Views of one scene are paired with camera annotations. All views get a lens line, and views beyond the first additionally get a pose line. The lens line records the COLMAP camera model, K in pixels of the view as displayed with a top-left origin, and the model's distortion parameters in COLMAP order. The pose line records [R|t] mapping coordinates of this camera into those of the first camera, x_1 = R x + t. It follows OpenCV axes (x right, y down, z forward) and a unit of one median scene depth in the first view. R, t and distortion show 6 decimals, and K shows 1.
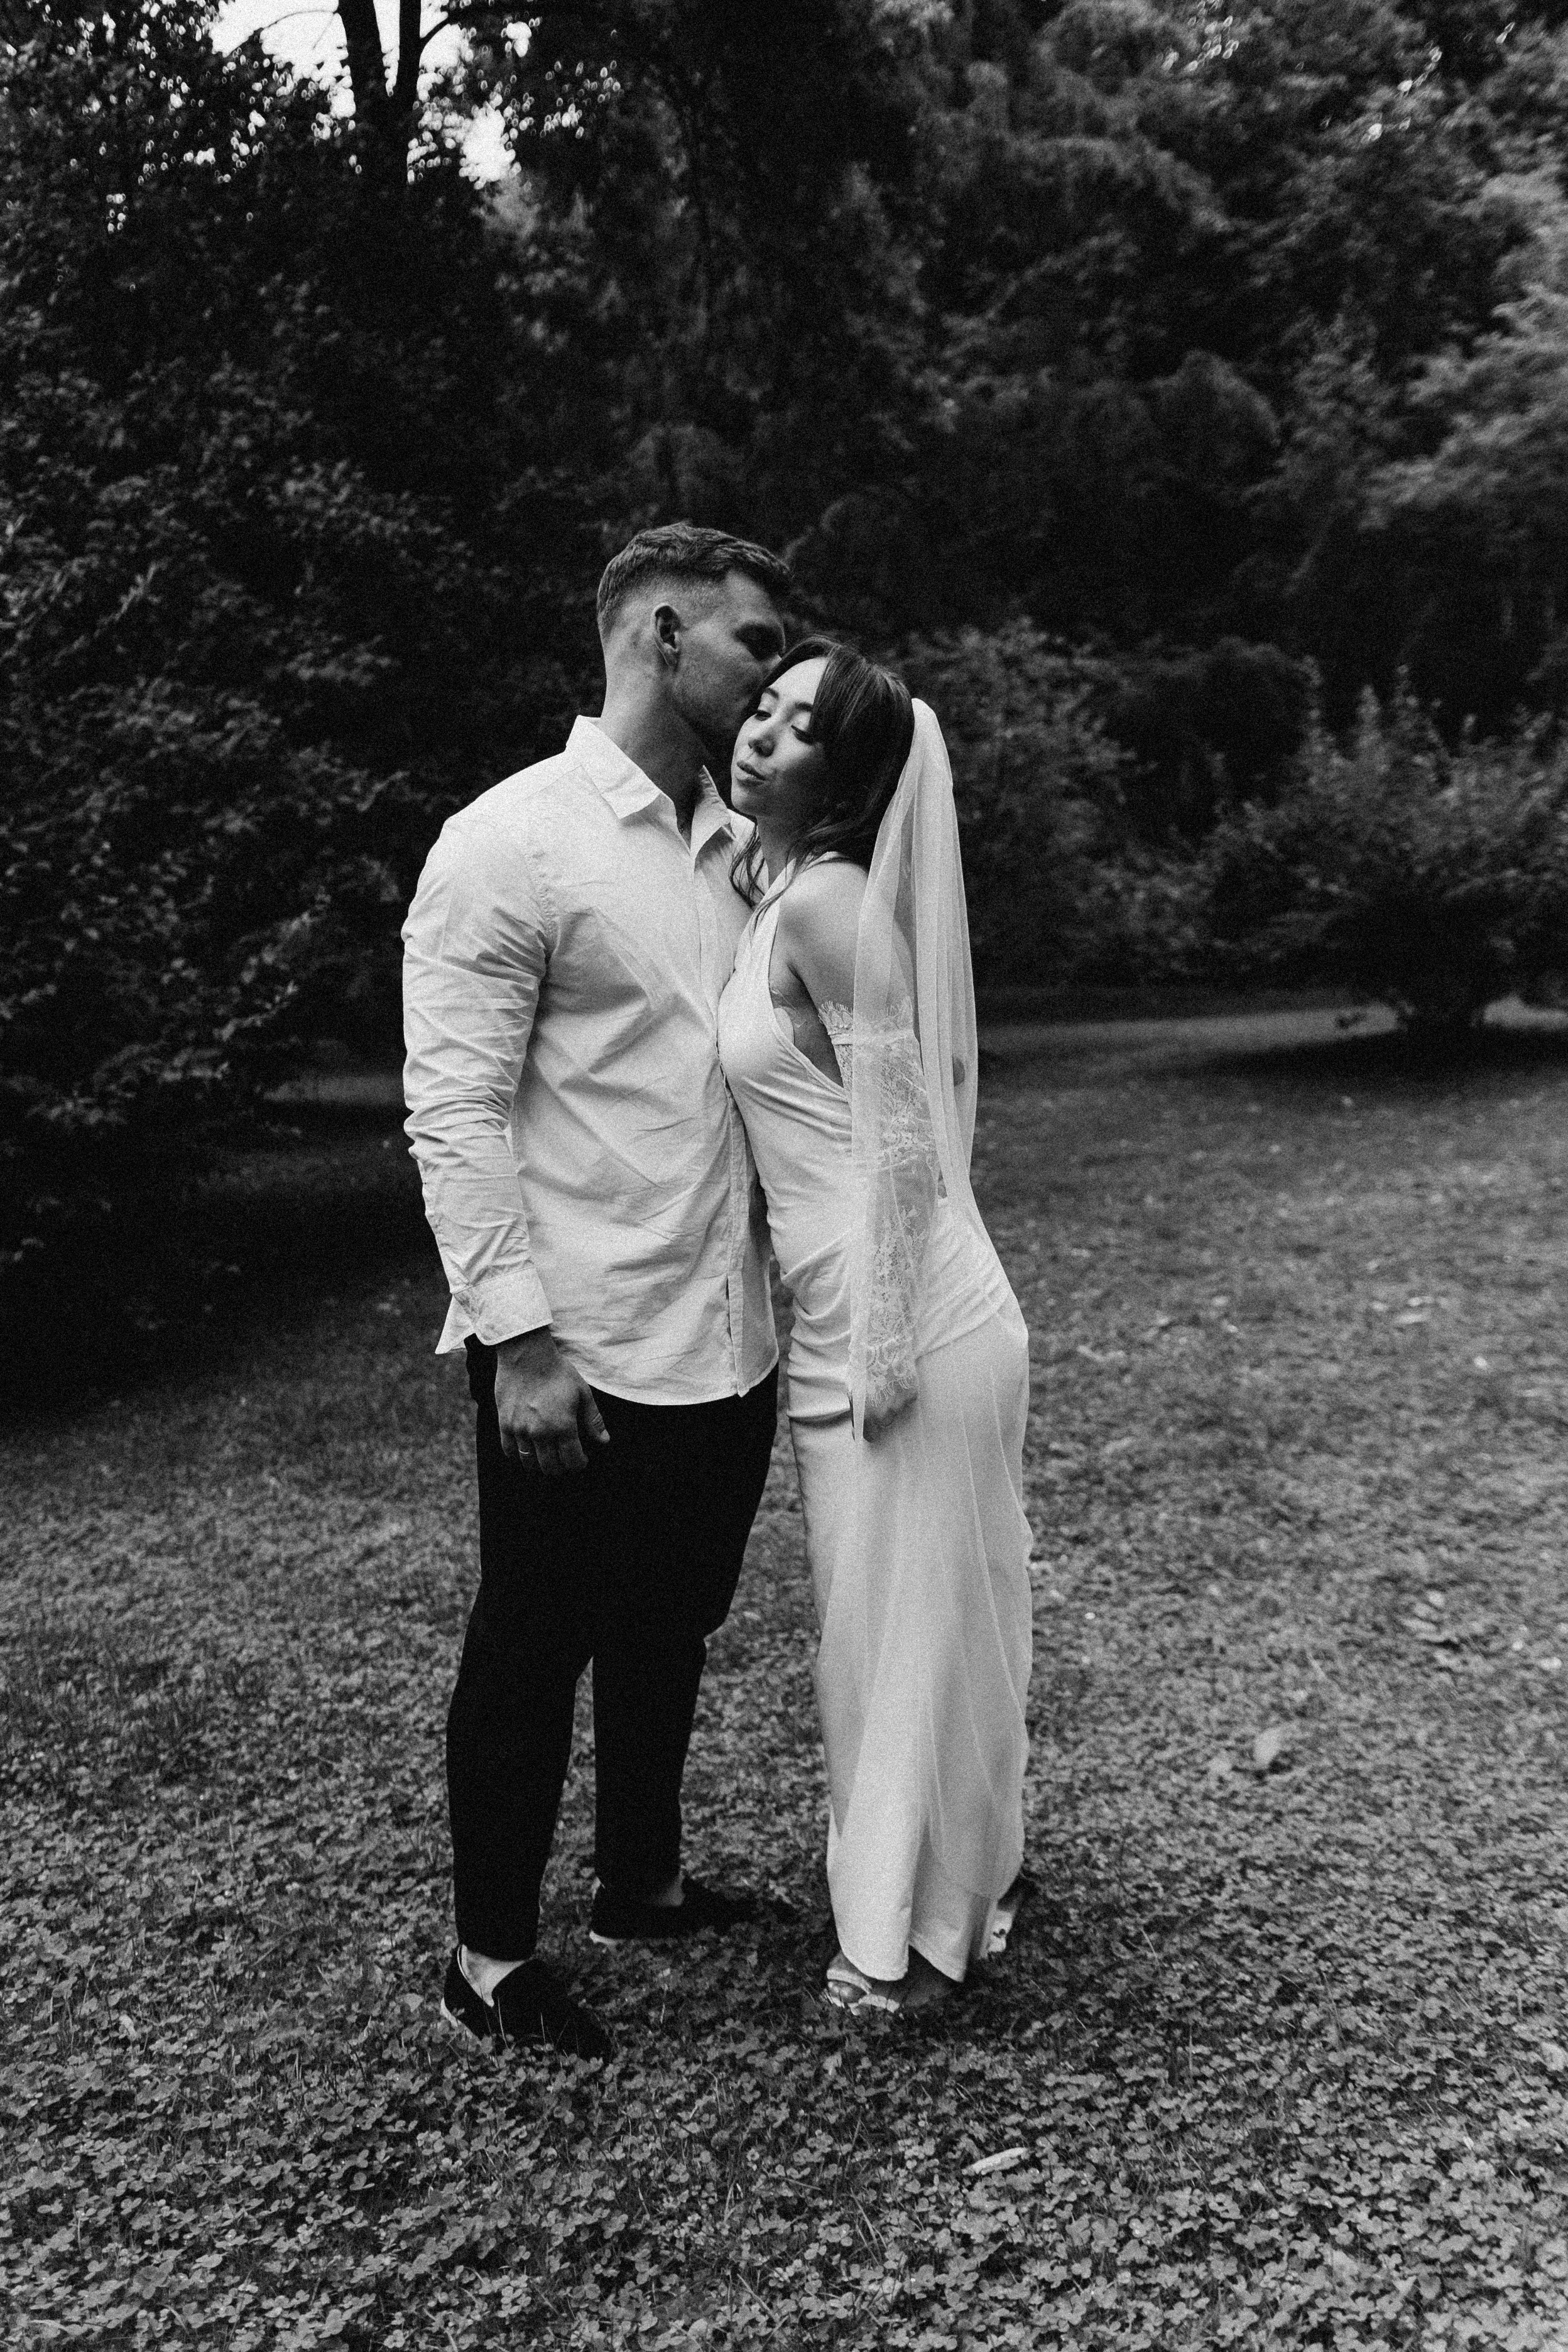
lens RADIAL K [[1974.5, 0, 784.6], [0, 1974.5, 1104.7], [0, 0, 1]] dist [-0.005461, -0.010432]
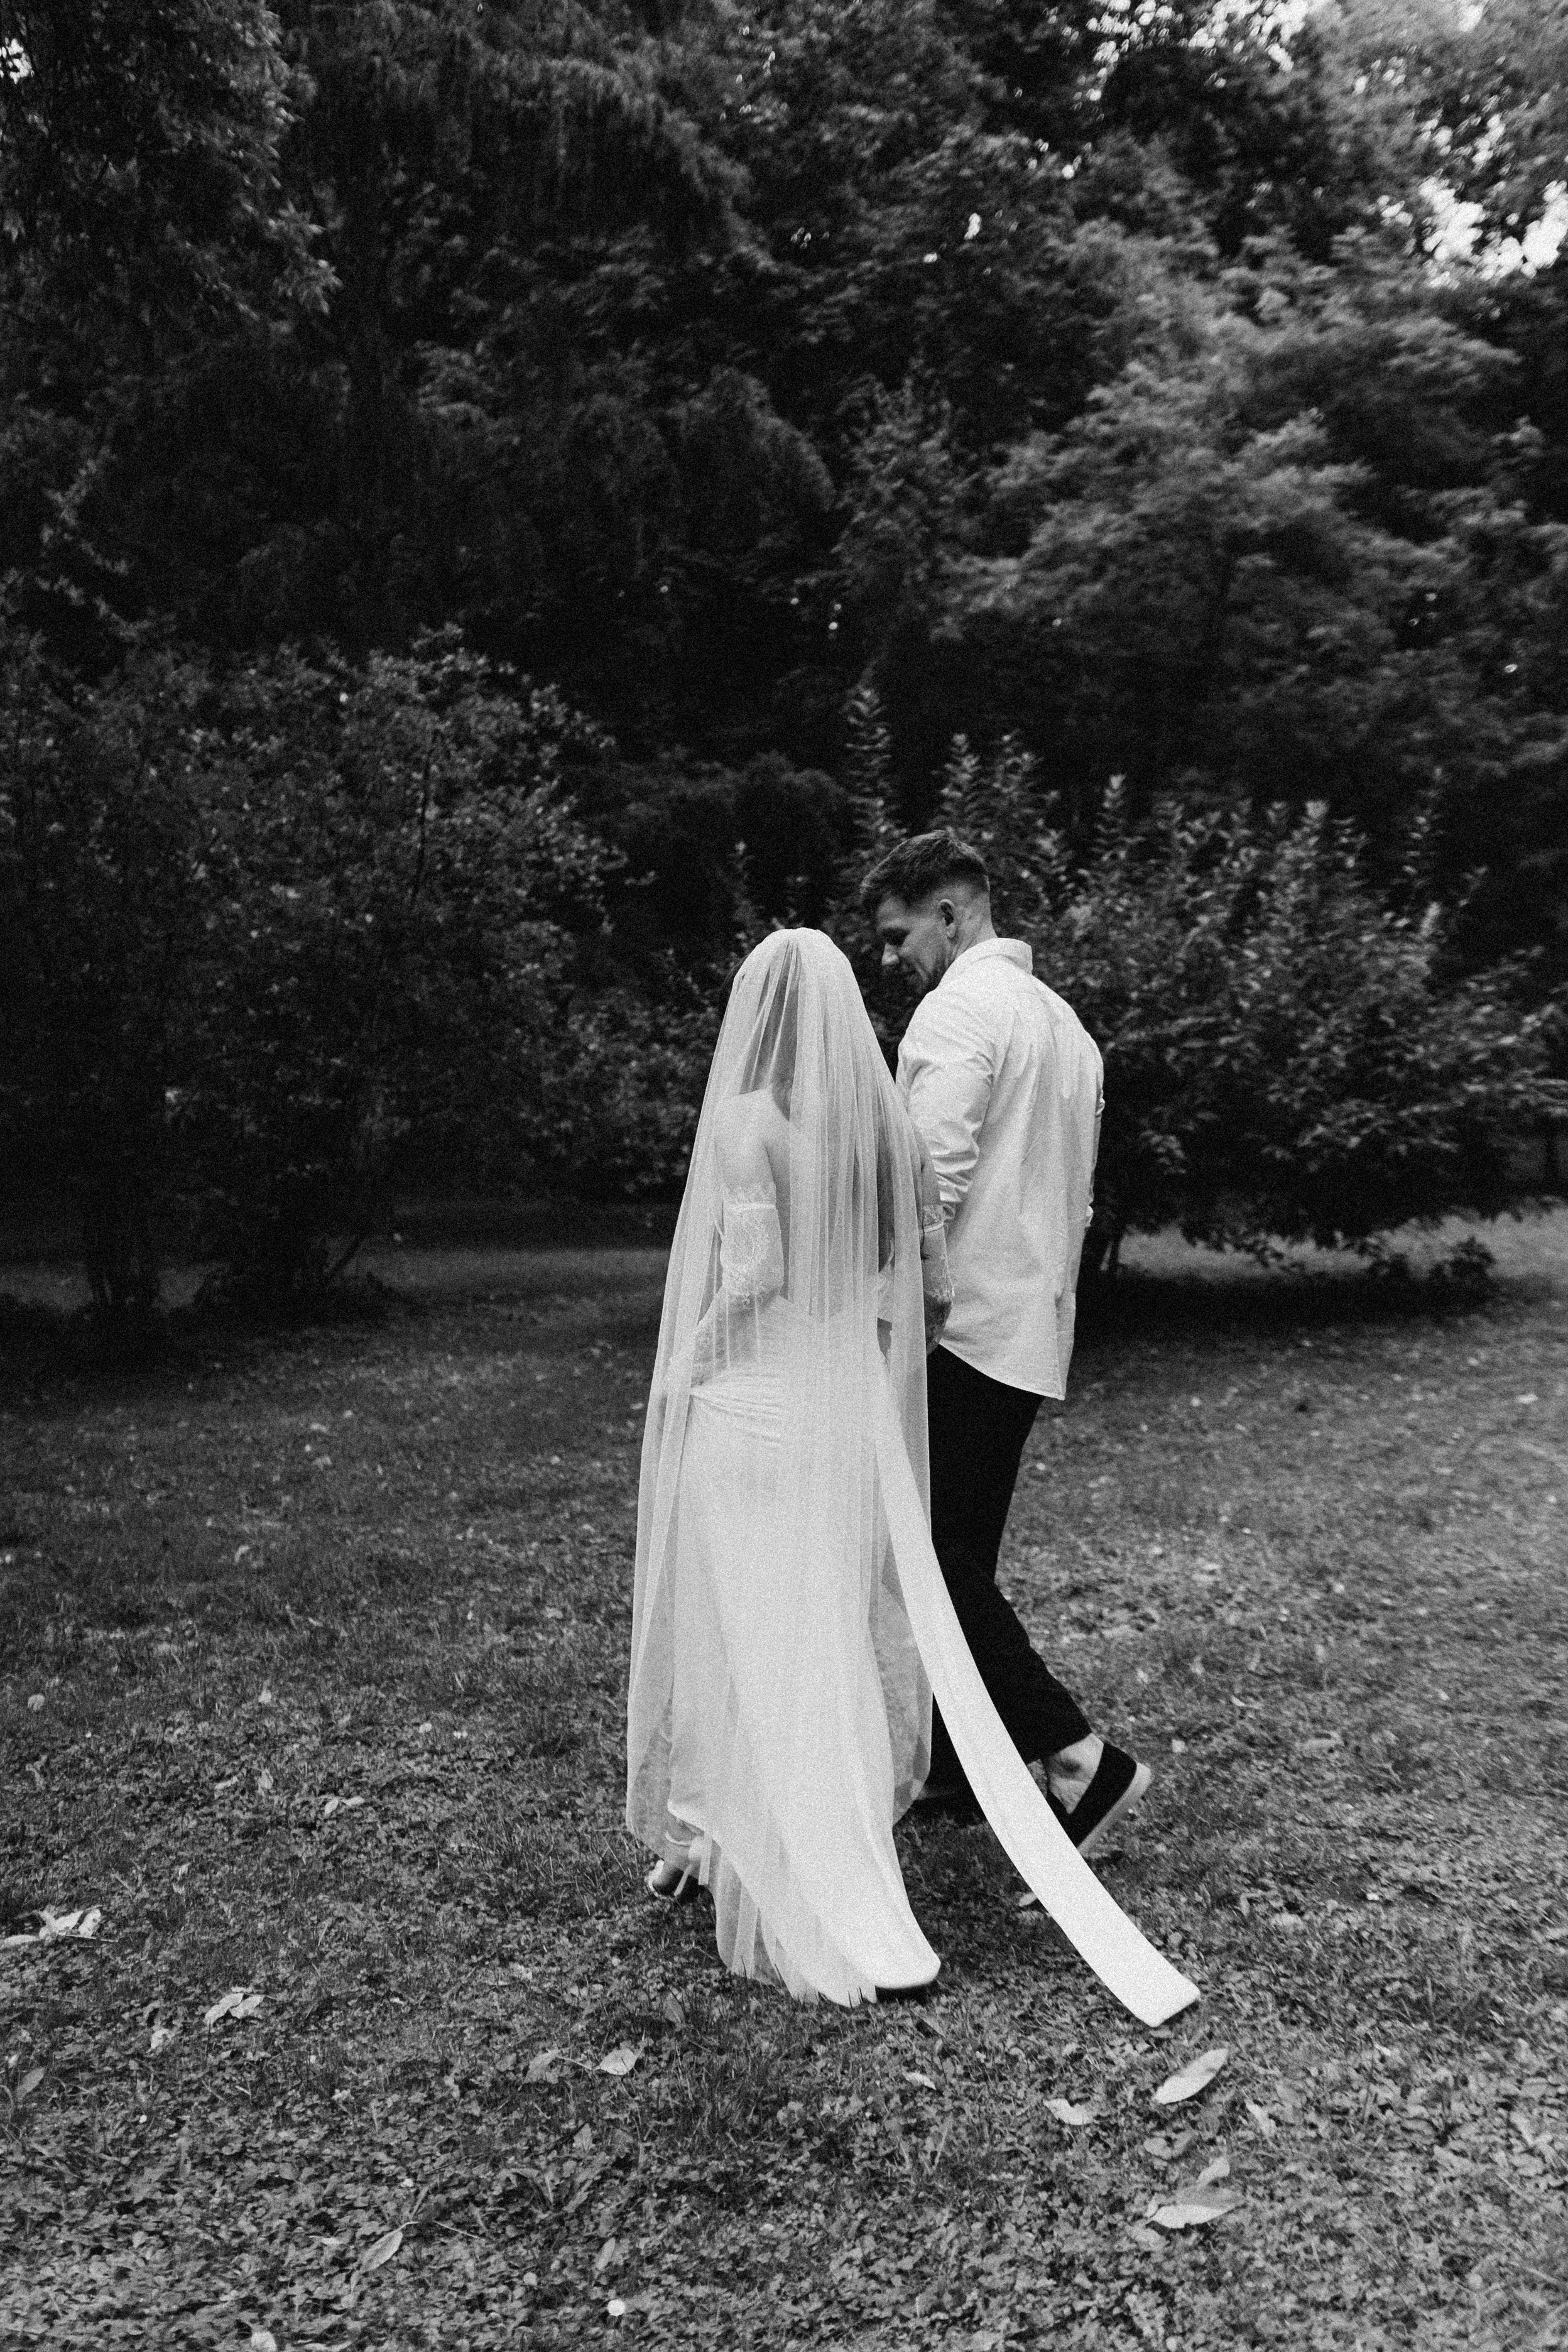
lens RADIAL K [[1348.8, 0, 784.0], [0, 1348.8, 1176.0], [0, 0, 1]] dist [0.000459, 0.000170]
pose [[0.979869, 0.027974, 0.197672, 0.132605], [-0.008143, 0.994911, -0.100430, -0.019675], [-0.199475, 0.096798, 0.975110, 0.505676]]
